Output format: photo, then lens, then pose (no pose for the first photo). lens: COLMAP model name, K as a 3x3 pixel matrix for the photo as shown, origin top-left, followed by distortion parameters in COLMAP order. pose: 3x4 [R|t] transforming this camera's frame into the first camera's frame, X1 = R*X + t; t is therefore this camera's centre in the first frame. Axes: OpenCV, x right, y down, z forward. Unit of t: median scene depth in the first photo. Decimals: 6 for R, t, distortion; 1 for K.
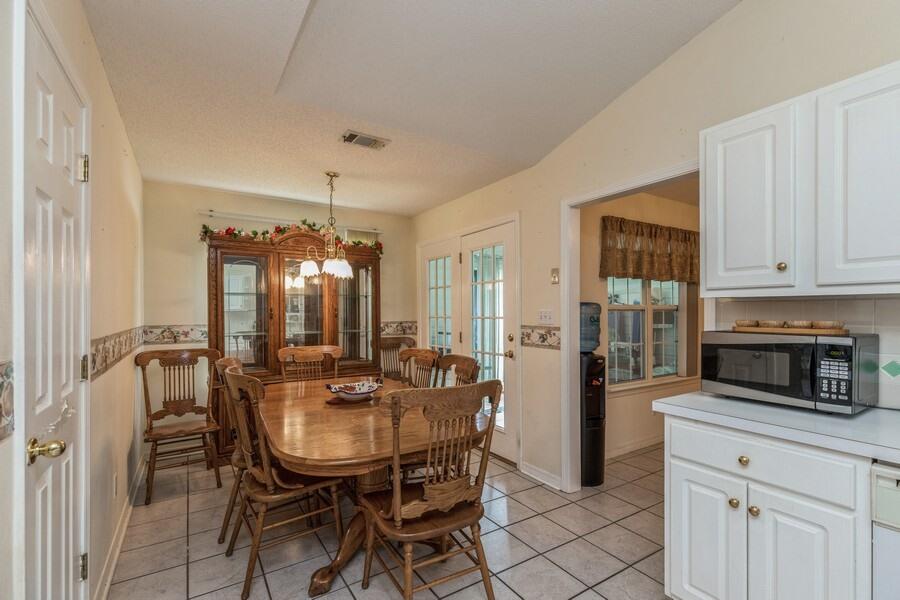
lens RADIAL K [[403.9, 0, 446.5], [0, 403.9, 312.2], [0, 0, 1]] dist [0.000051, -0.000146]
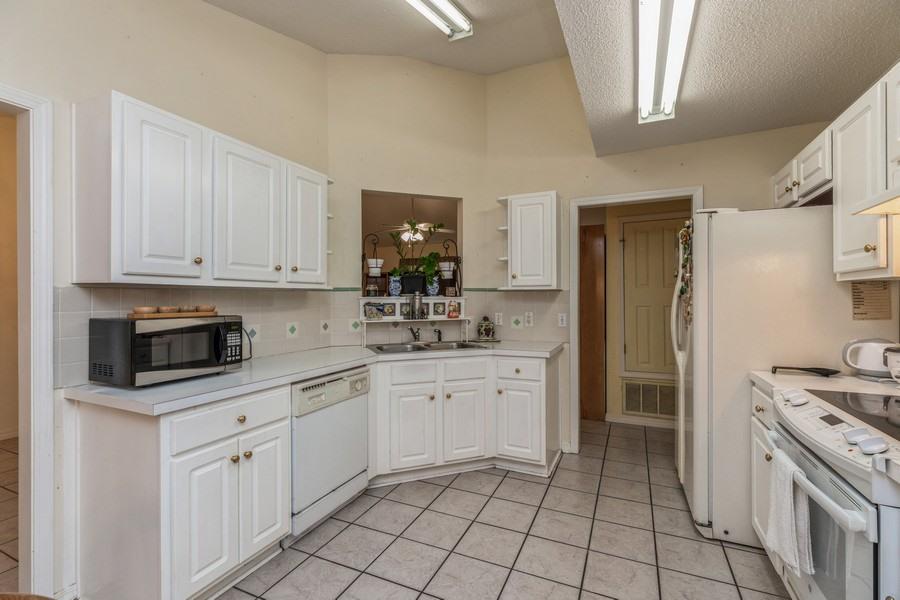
lens RADIAL K [[398.1, 0, 452.2], [0, 398.1, 297.4], [0, 0, 1]] dist [0.013509, 0.000136]
pose [[-0.543945, 0.004587, 0.839108, -0.281816], [0.003722, 0.999988, -0.003053, 0.001126], [-0.839113, 0.001462, -0.543956, 0.499524]]
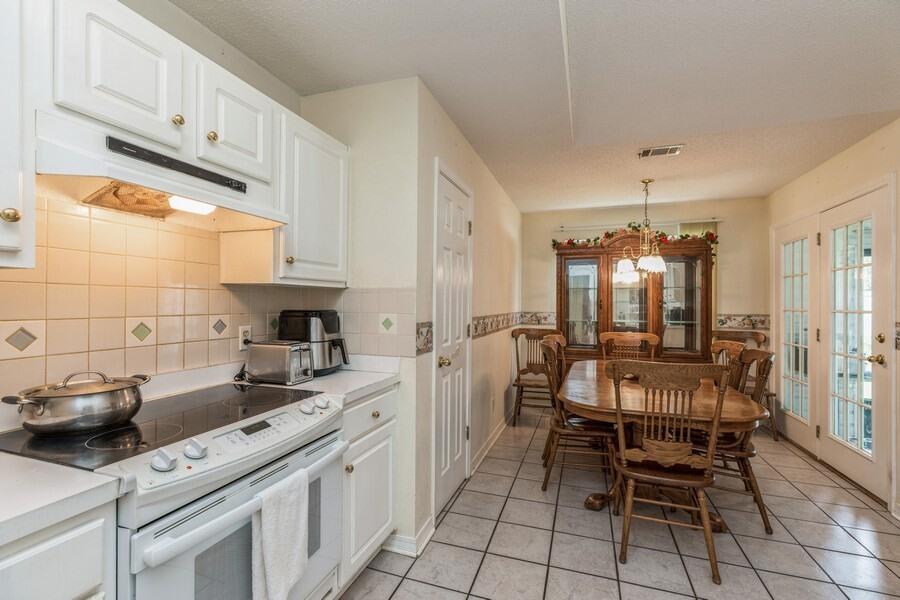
lens RADIAL K [[398.6, 0, 450.6], [0, 398.6, 303.2], [0, 0, 1]] dist [0.002602, 0.000352]
pose [[0.620143, 0.005991, -0.784466, 0.263366], [-0.007003, 0.999973, 0.002100, 0.000891], [0.784458, 0.004191, 0.620168, -0.122589]]
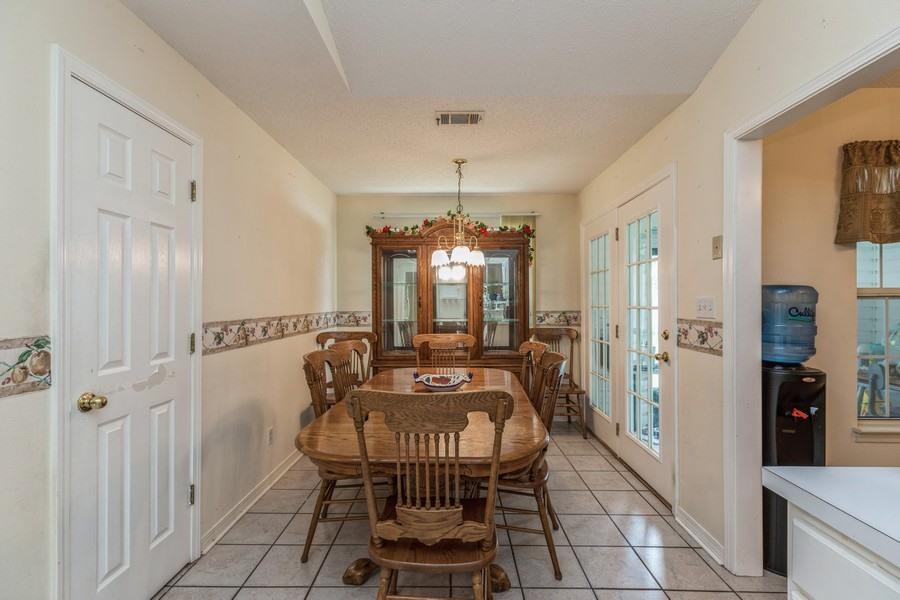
lens RADIAL K [[396.3, 0, 450.1], [0, 396.3, 301.4], [0, 0, 1]] dist [0.000586, 0.000060]
pose [[0.835436, 0.000863, -0.549587, 0.242337], [0.000038, 0.999999, 0.001627, 0.000395], [0.549587, -0.001380, 0.835435, 0.182639]]
